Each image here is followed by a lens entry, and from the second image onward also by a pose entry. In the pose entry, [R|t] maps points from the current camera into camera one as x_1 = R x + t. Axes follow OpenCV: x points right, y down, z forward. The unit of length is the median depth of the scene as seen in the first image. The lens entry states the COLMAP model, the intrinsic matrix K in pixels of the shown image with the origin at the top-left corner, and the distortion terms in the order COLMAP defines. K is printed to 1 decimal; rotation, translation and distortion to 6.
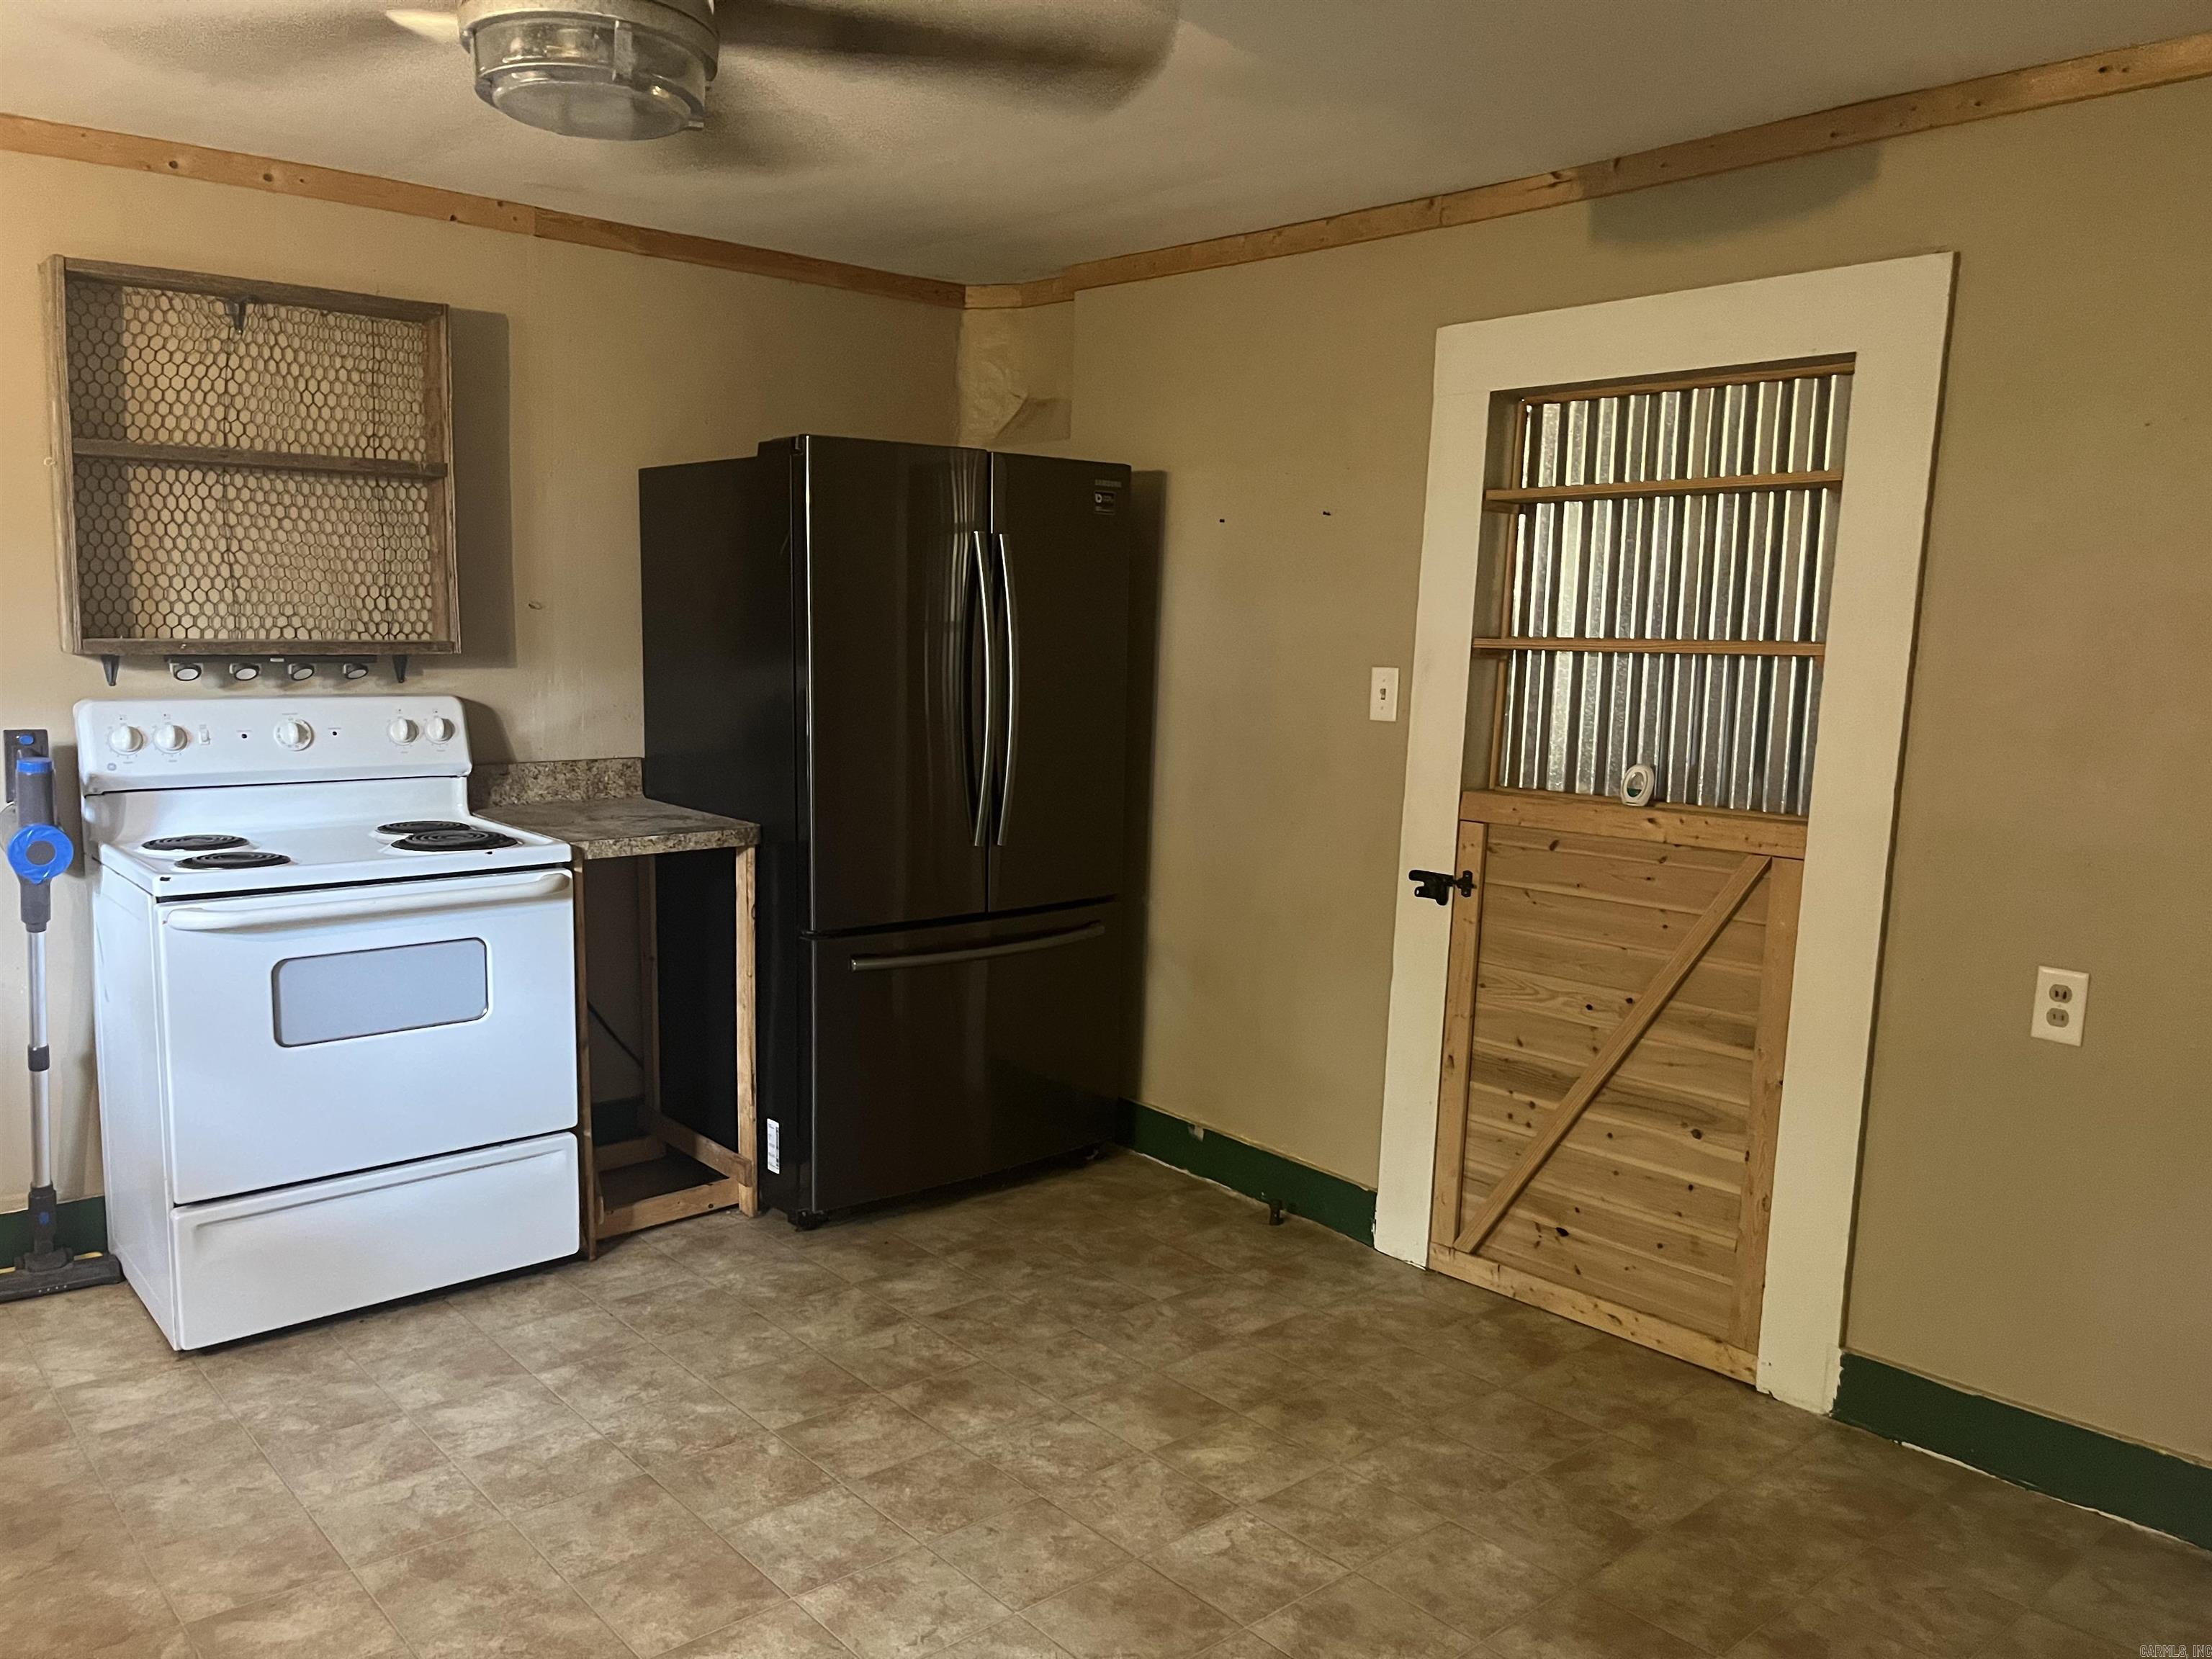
lens RADIAL K [[1687.3, 0, 1087.2], [0, 1687.3, 851.3], [0, 0, 1]] dist [0.077749, -0.086629]
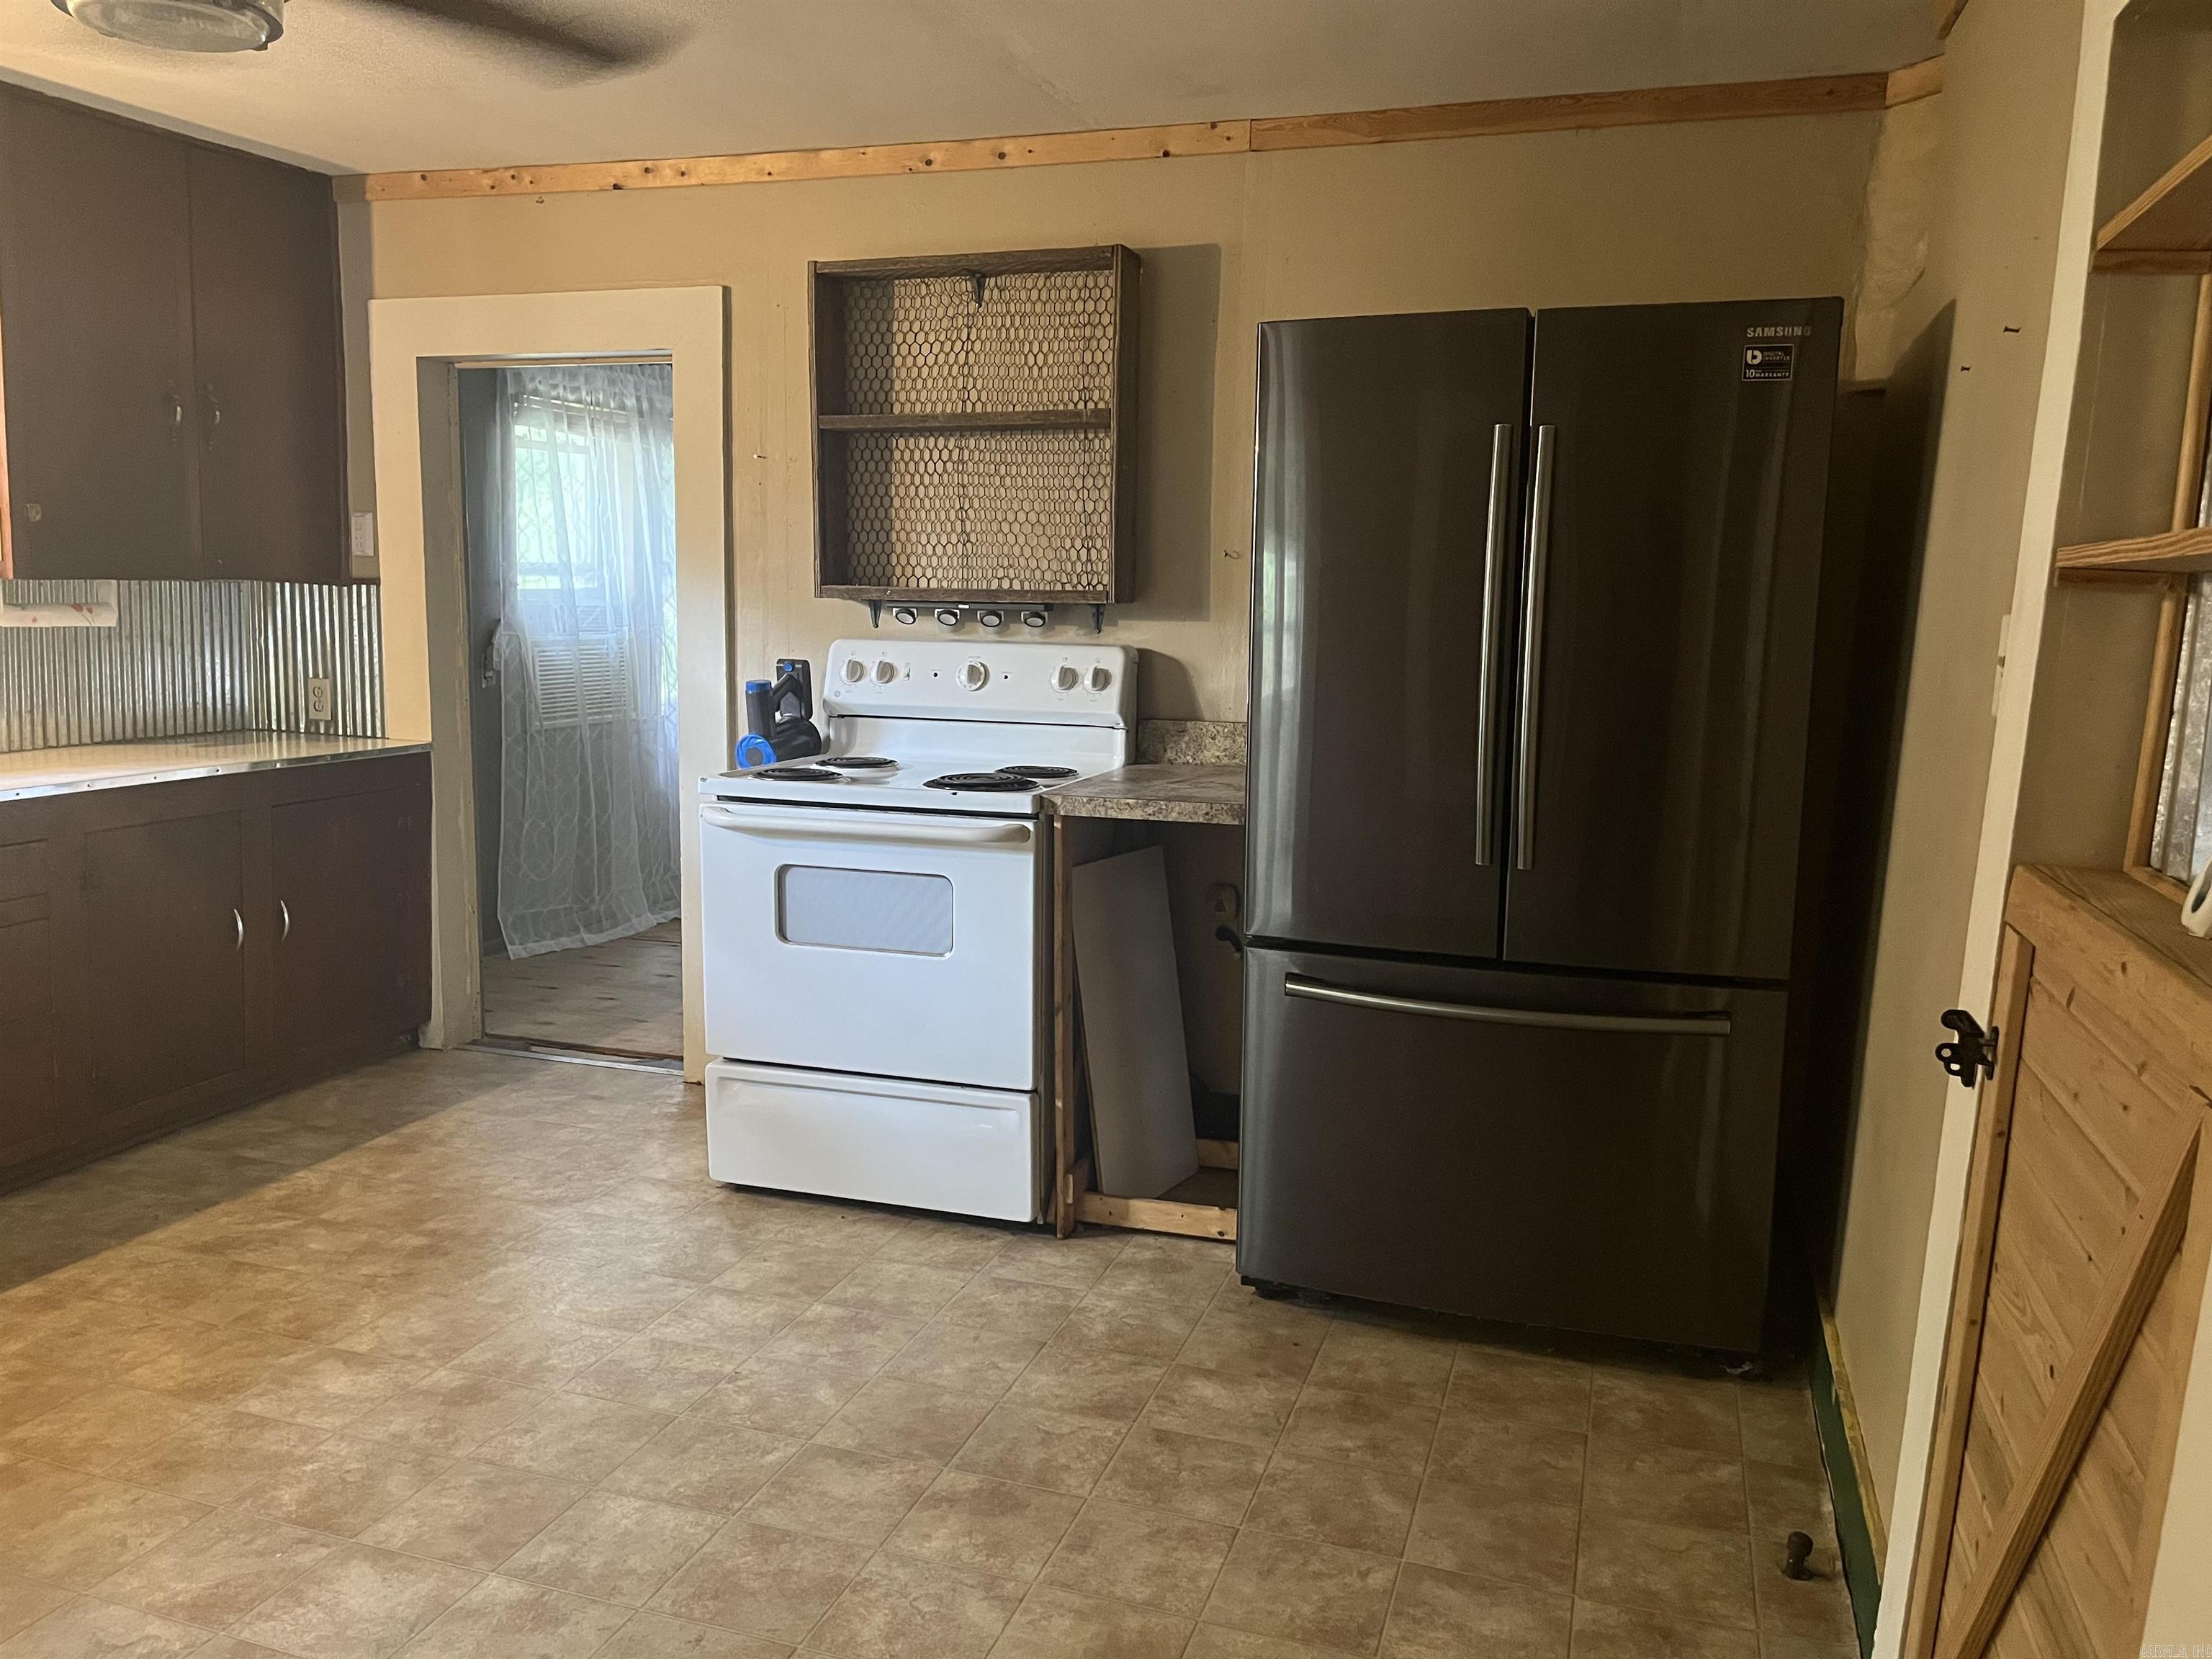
lens RADIAL K [[1687.3, 0, 1087.2], [0, 1687.3, 851.3], [0, 0, 1]] dist [0.077749, -0.086629]
pose [[0.514255, 0.121420, -0.848999, 0.508309], [-0.126872, 0.989806, 0.064708, -0.037360], [0.848201, 0.074438, 0.524418, 0.519408]]
